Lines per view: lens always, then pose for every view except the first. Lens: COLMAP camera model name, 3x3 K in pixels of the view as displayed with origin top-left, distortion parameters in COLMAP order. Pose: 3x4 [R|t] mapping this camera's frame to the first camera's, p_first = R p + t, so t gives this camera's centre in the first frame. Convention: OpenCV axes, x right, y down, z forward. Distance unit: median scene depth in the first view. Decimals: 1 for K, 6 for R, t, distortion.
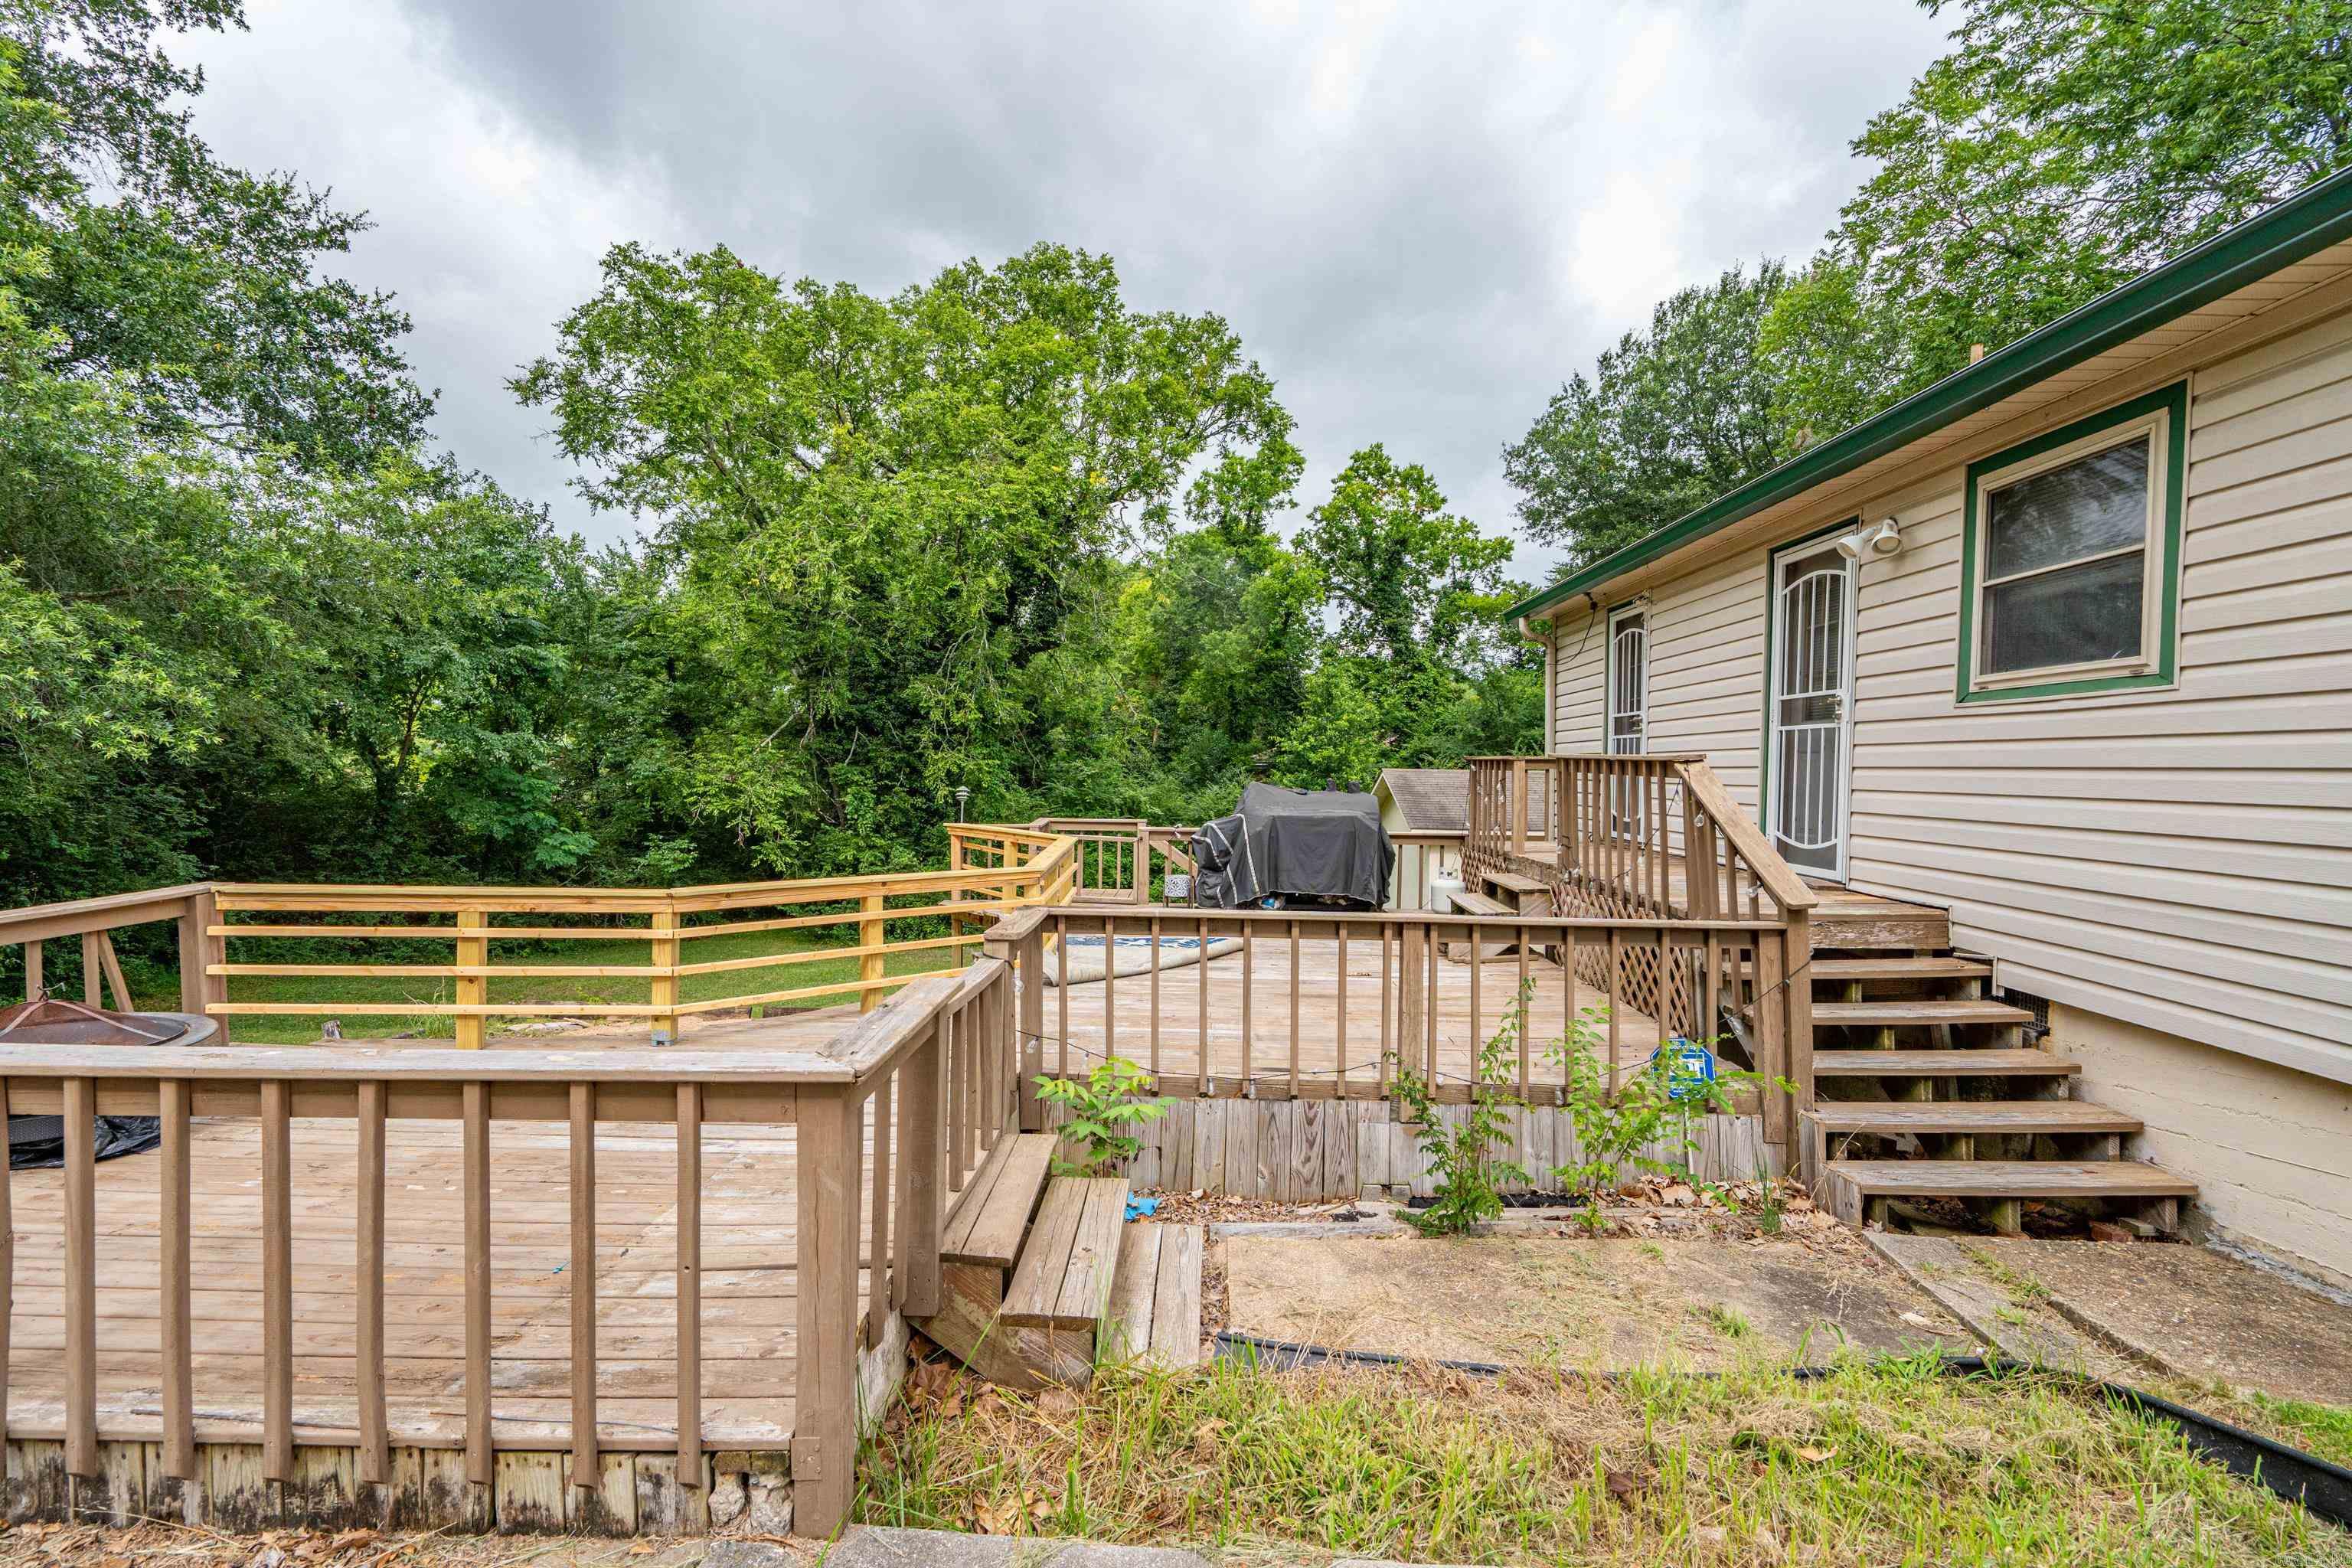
lens RADIAL K [[1058.2, 0, 1182.4], [0, 1058.2, 799.2], [0, 0, 1]] dist [-0.010441, -0.000244]
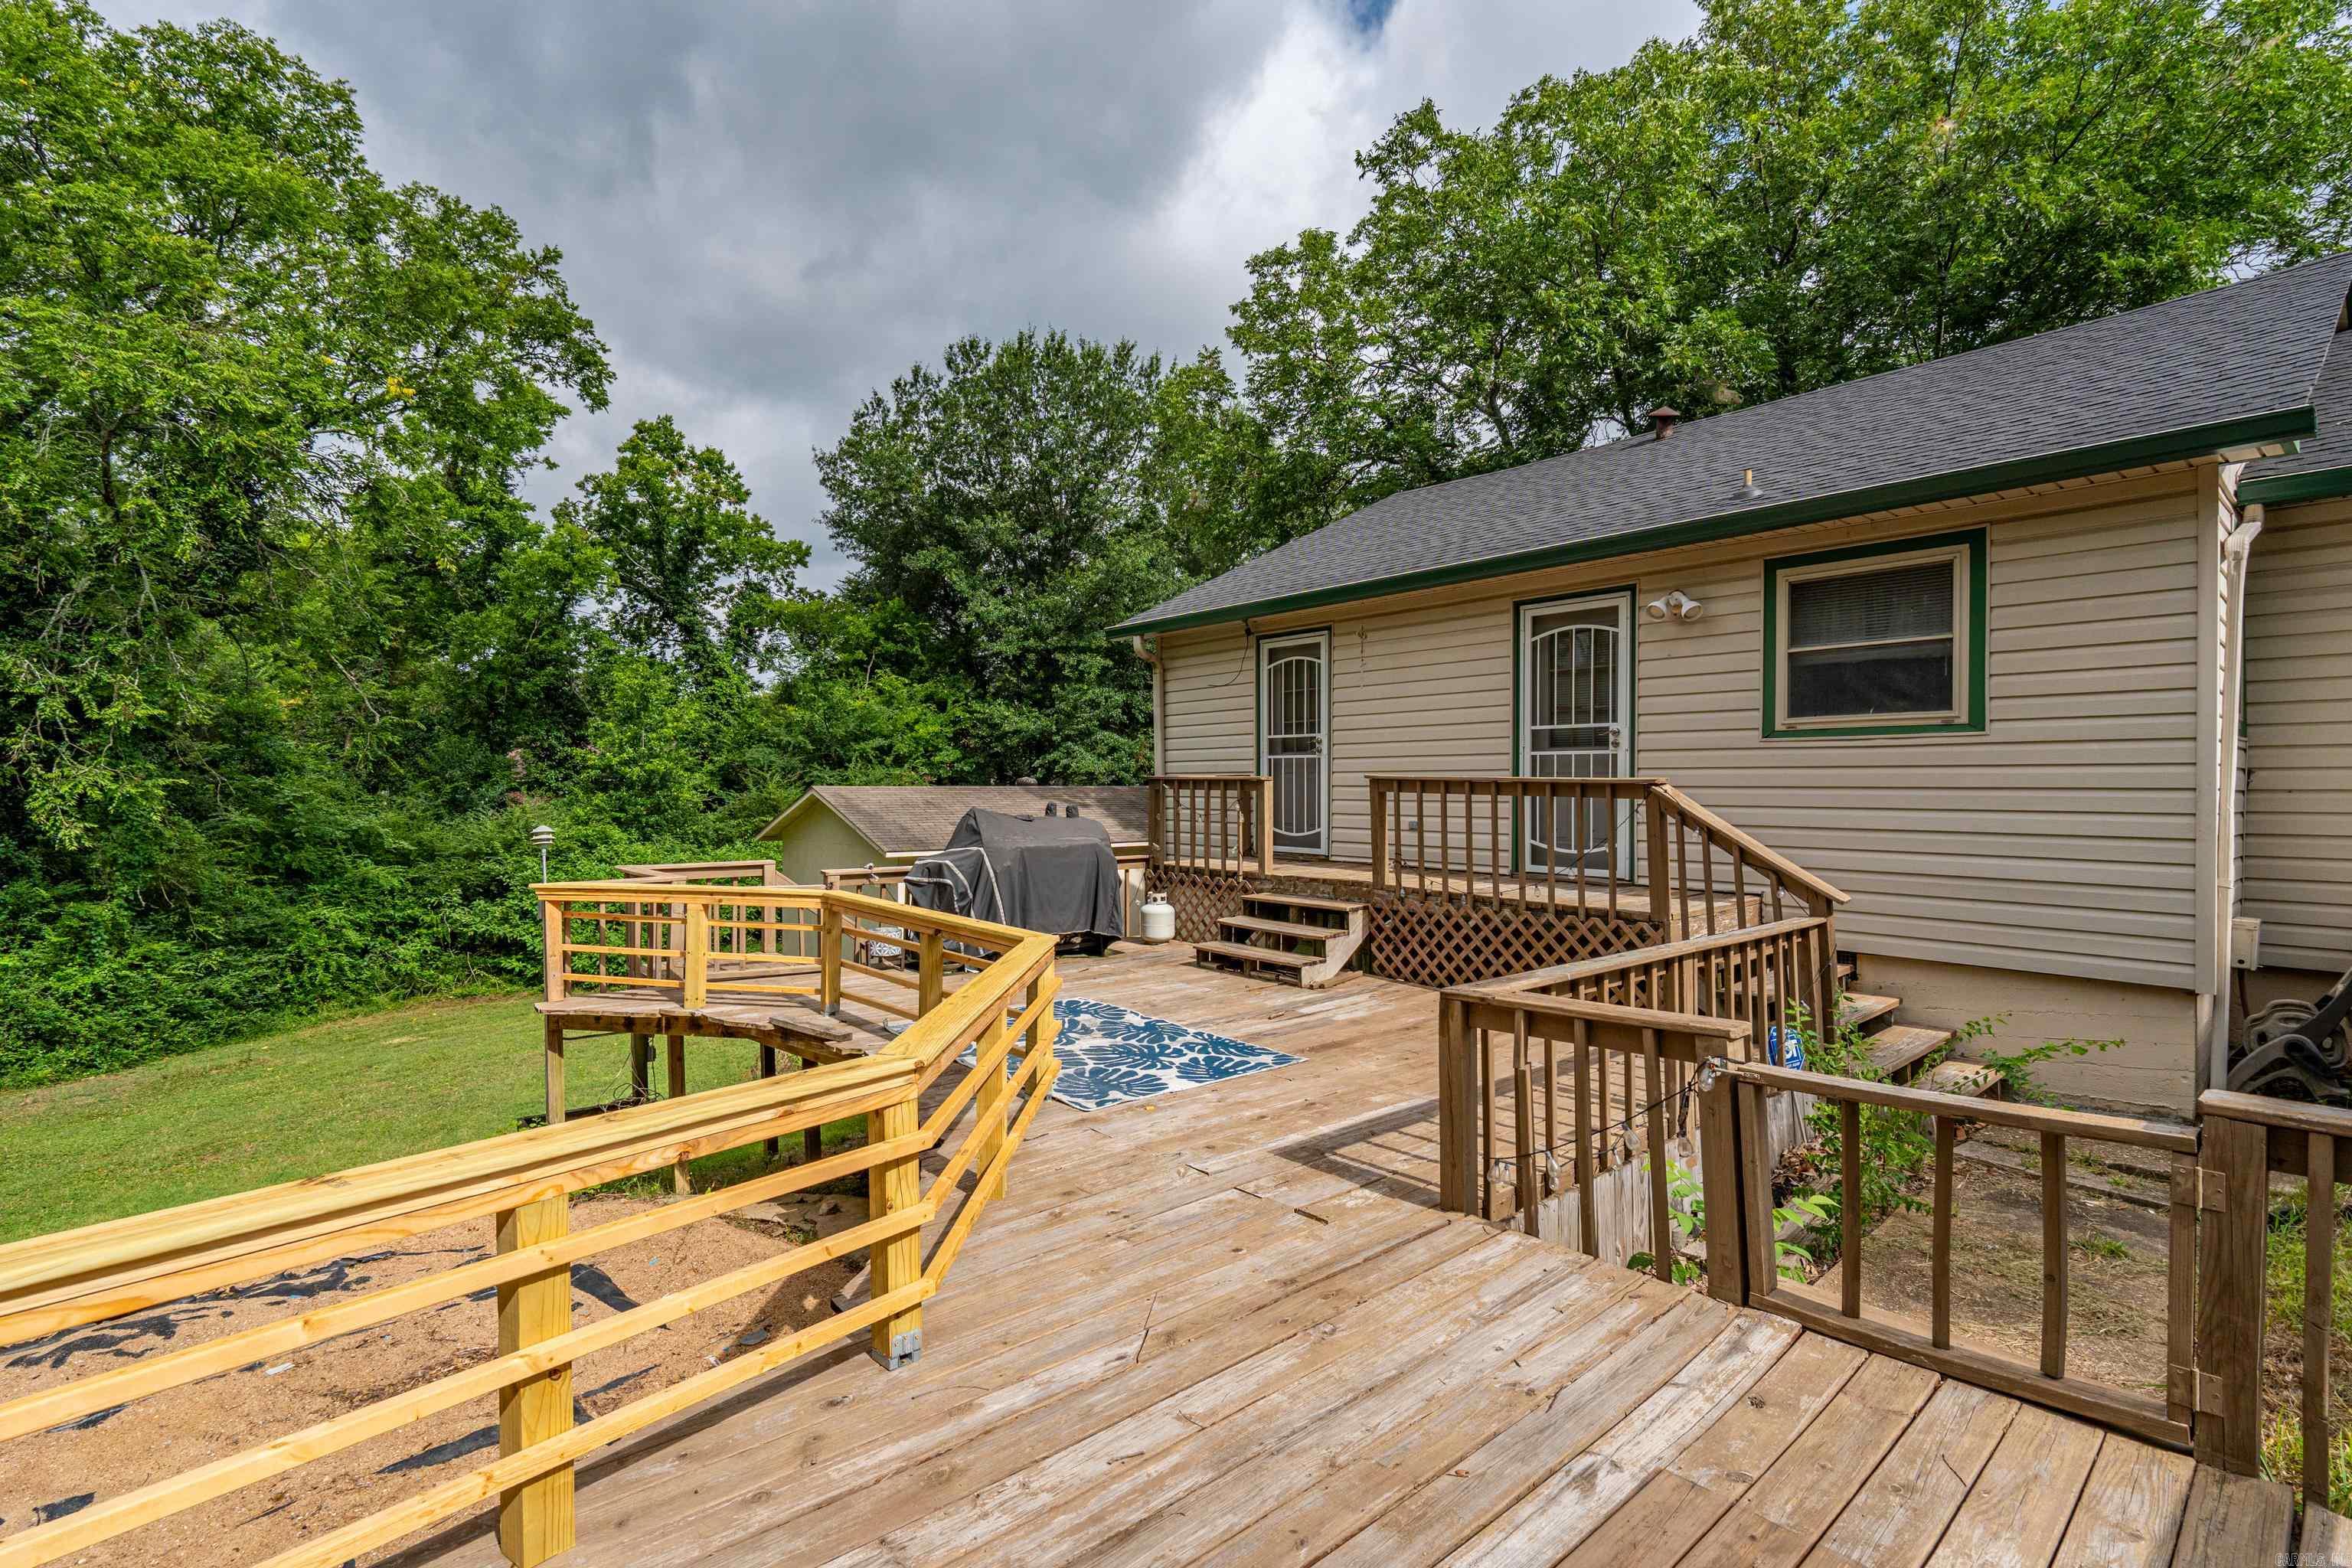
lens RADIAL K [[1058.2, 0, 1182.4], [0, 1058.2, 799.2], [0, 0, 1]] dist [-0.010441, -0.000244]
pose [[0.744930, -0.019978, 0.666844, -0.150592], [0.027717, 0.999615, -0.001015, -0.007194], [-0.666567, 0.019239, 0.745197, 0.108140]]
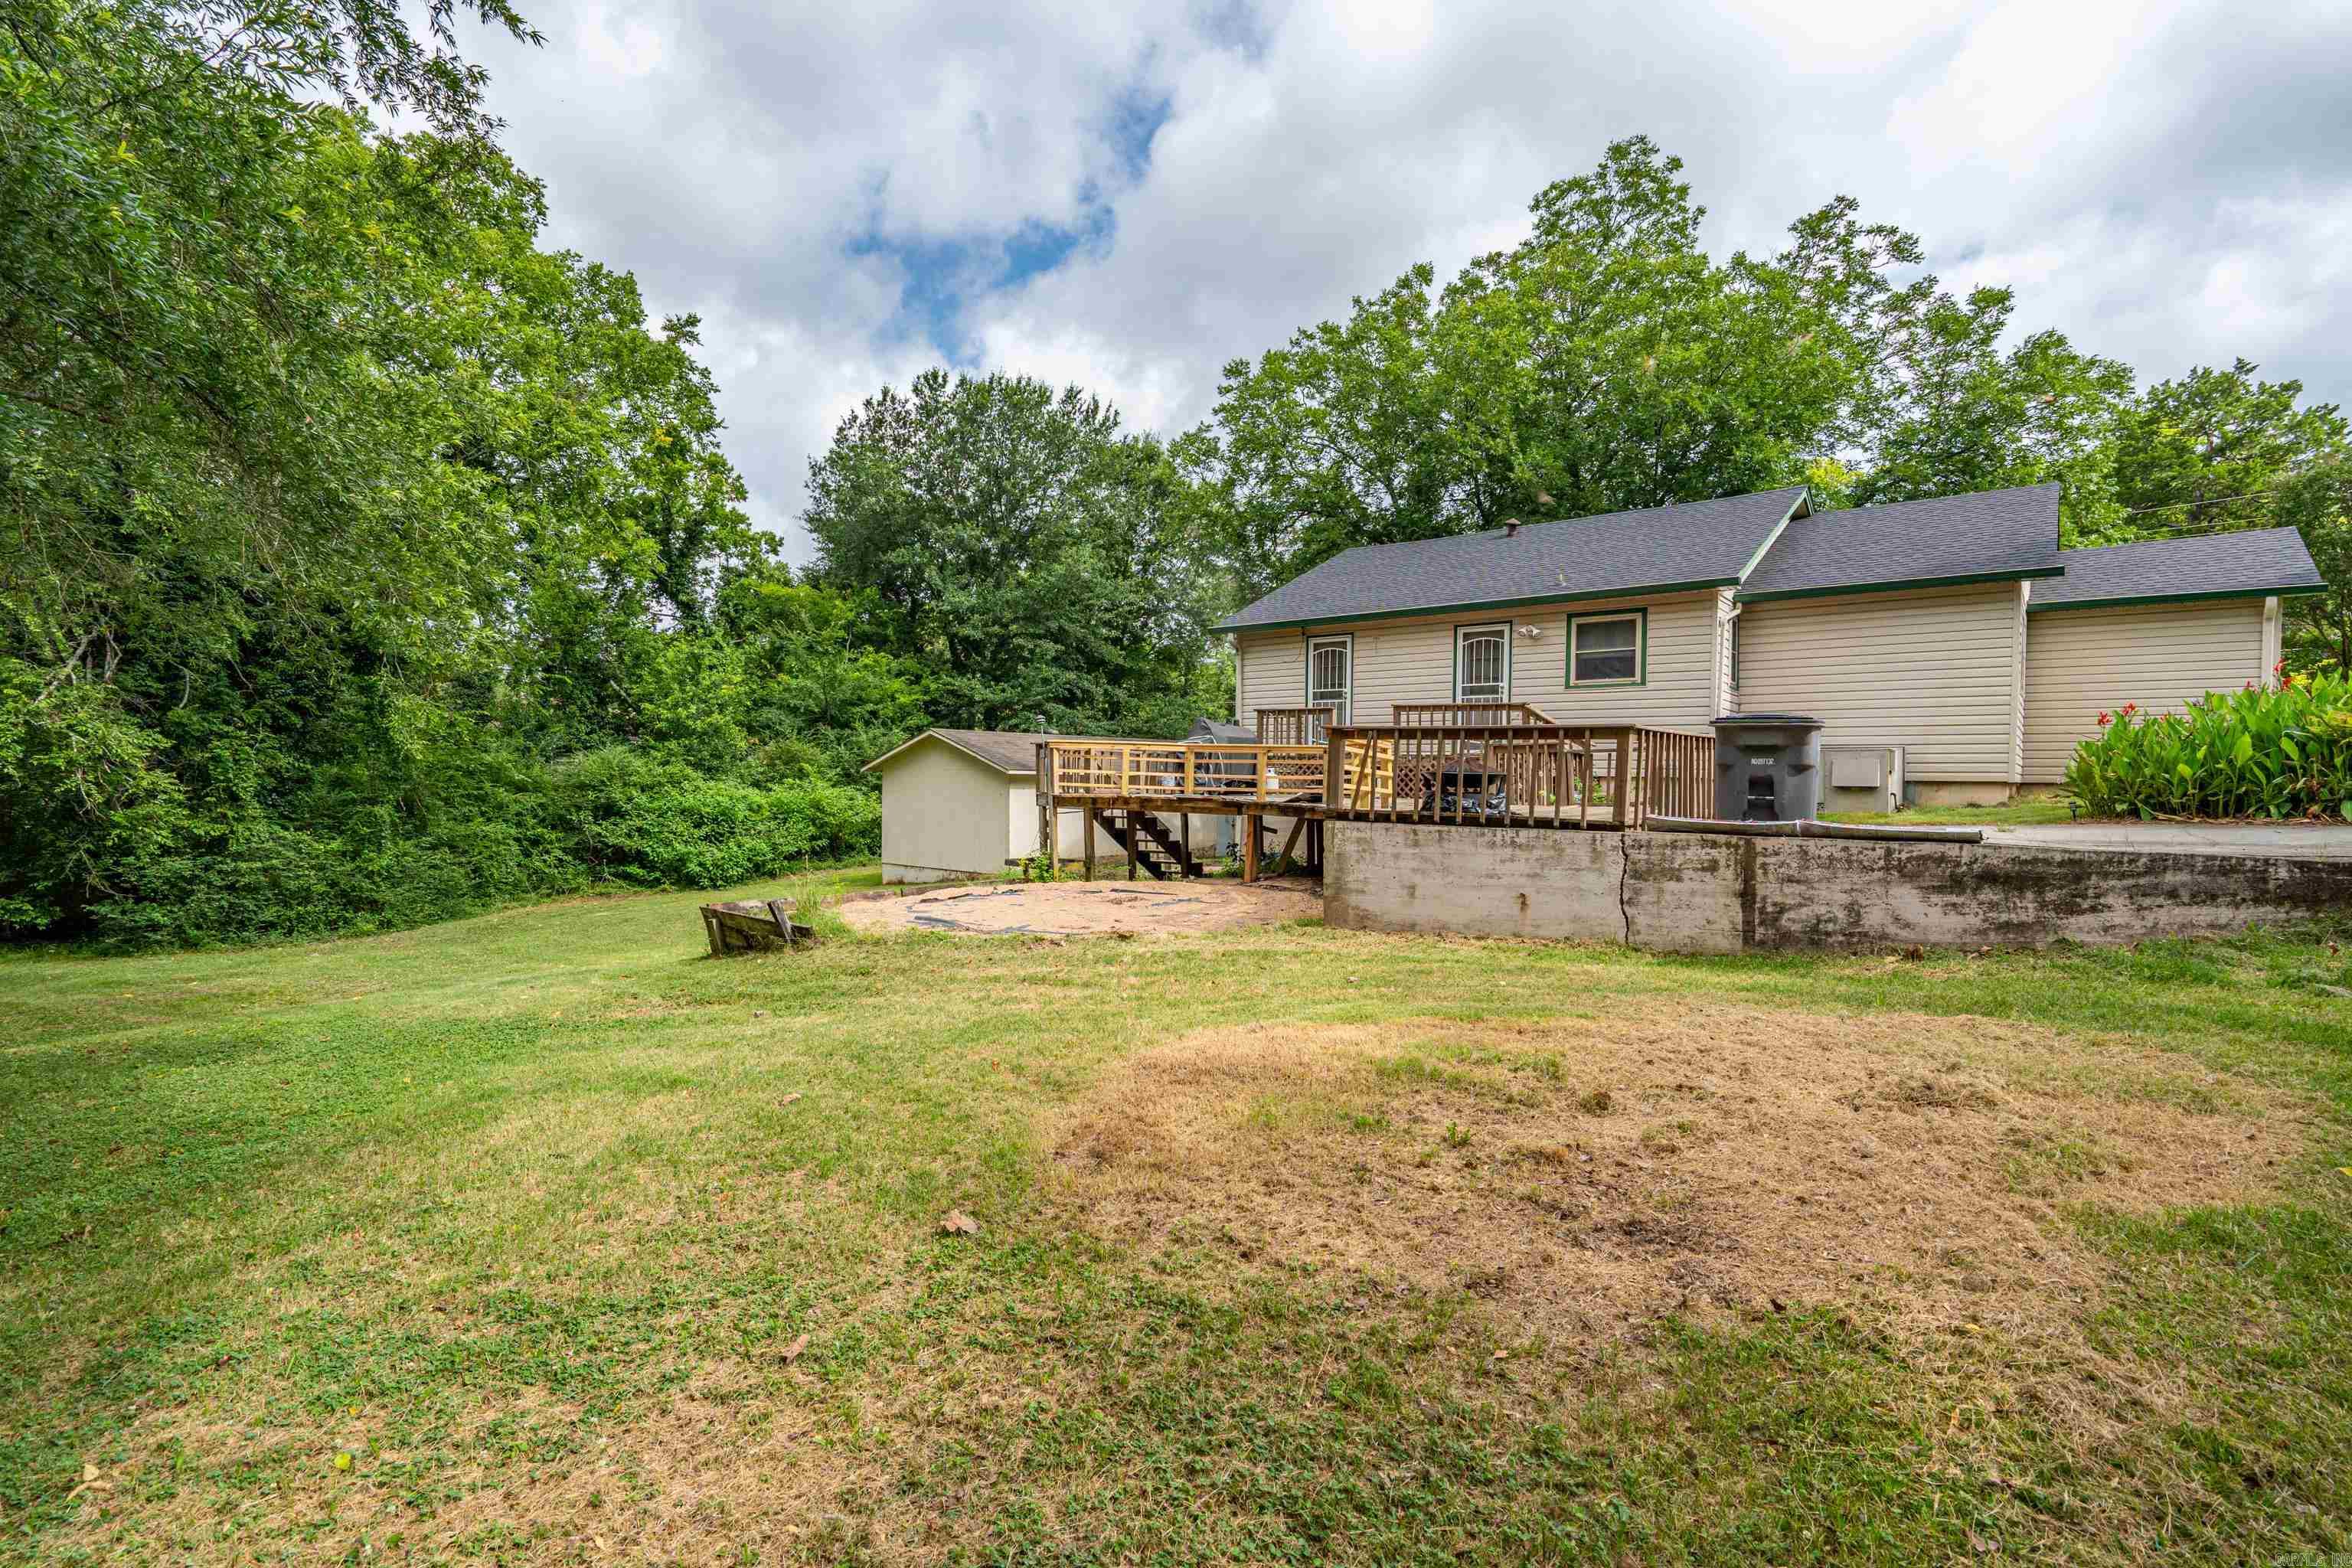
lens RADIAL K [[1054.2, 0, 1176.0], [0, 1054.2, 784.0], [0, 0, 1]] dist [-0.023739, -0.000119]
pose [[0.627536, -0.009799, 0.778526, -0.522702], [0.016771, 0.999859, -0.000933, 0.037592], [-0.778407, 0.013642, 0.627612, -0.011256]]
